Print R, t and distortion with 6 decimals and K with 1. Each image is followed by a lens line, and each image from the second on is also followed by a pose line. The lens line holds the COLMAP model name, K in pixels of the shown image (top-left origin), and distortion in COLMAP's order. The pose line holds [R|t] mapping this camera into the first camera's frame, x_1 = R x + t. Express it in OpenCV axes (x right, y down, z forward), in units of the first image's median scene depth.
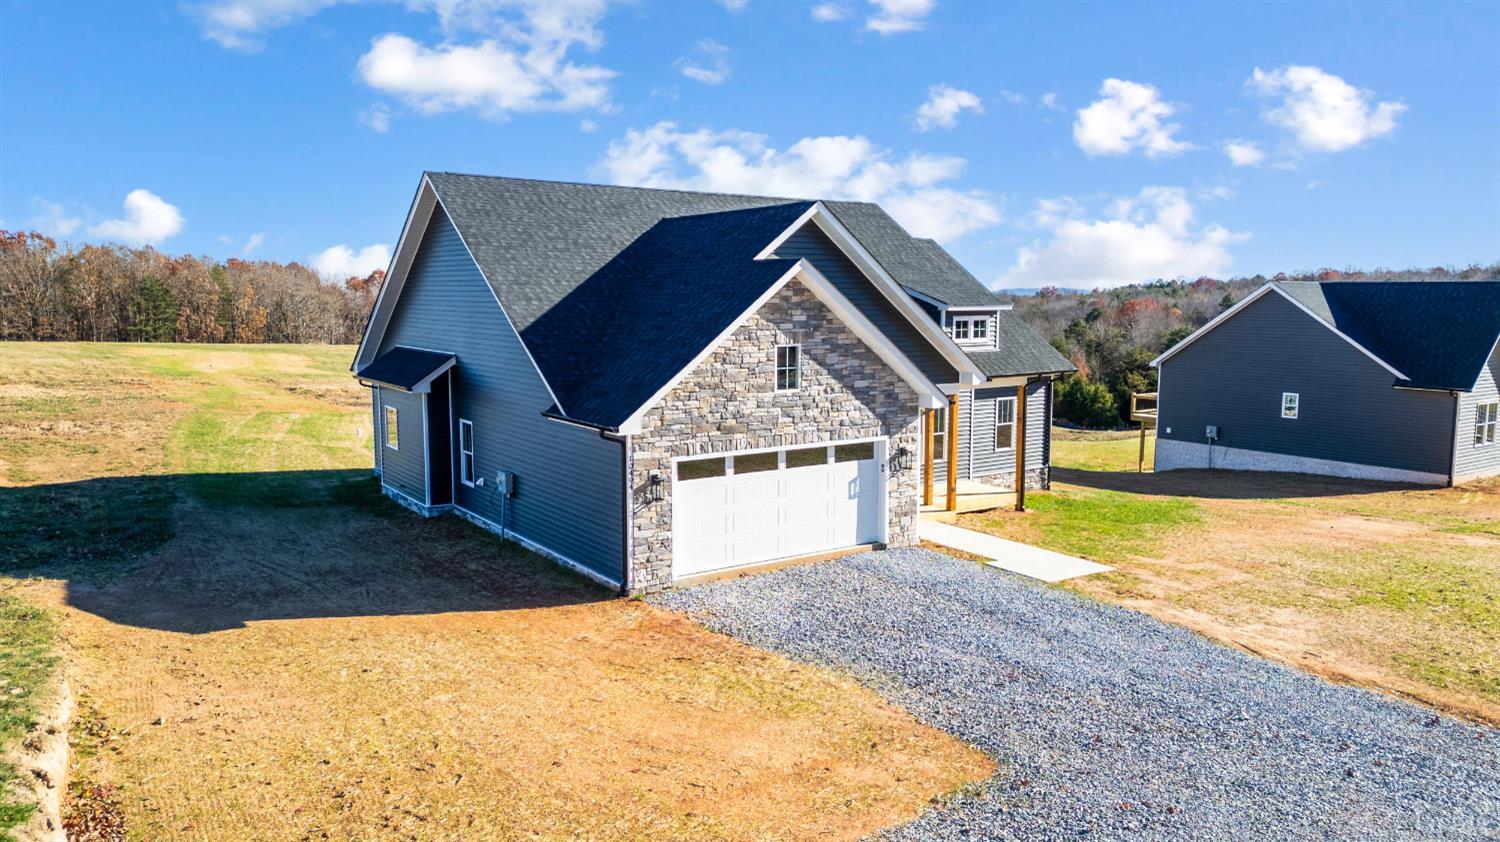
lens RADIAL K [[1084.9, 0, 750.0], [0, 1084.9, 421.0], [0, 0, 1]] dist [0.099213, -0.111709]
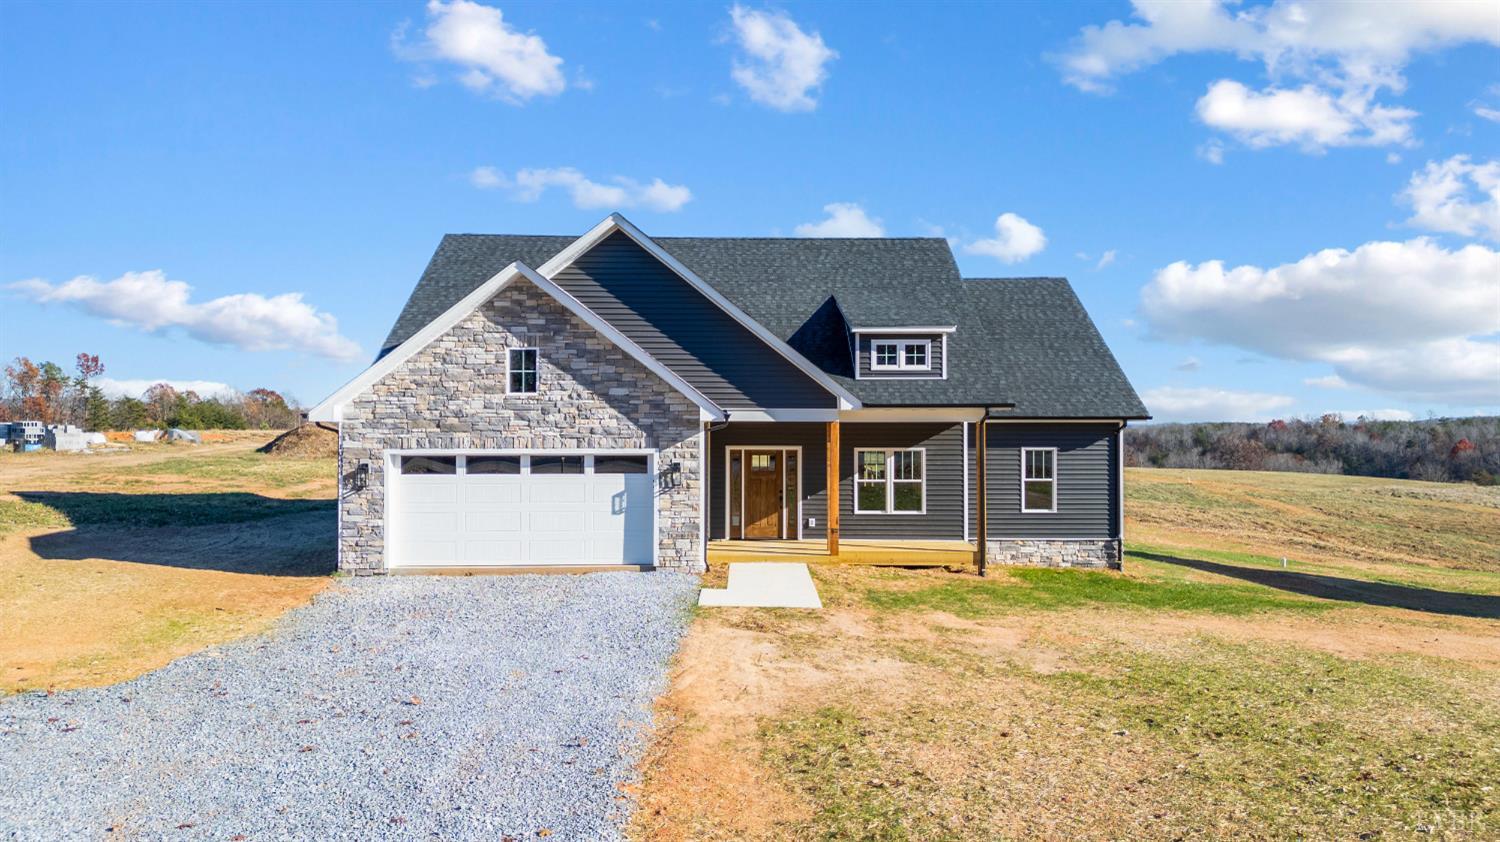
lens RADIAL K [[1084.9, 0, 750.0], [0, 1084.9, 421.0], [0, 0, 1]] dist [0.099213, -0.111709]
pose [[0.831634, -0.001062, -0.555323, 0.752021], [-0.066251, 0.992667, -0.101112, 0.083199], [0.551358, 0.120879, 0.825465, 0.280629]]
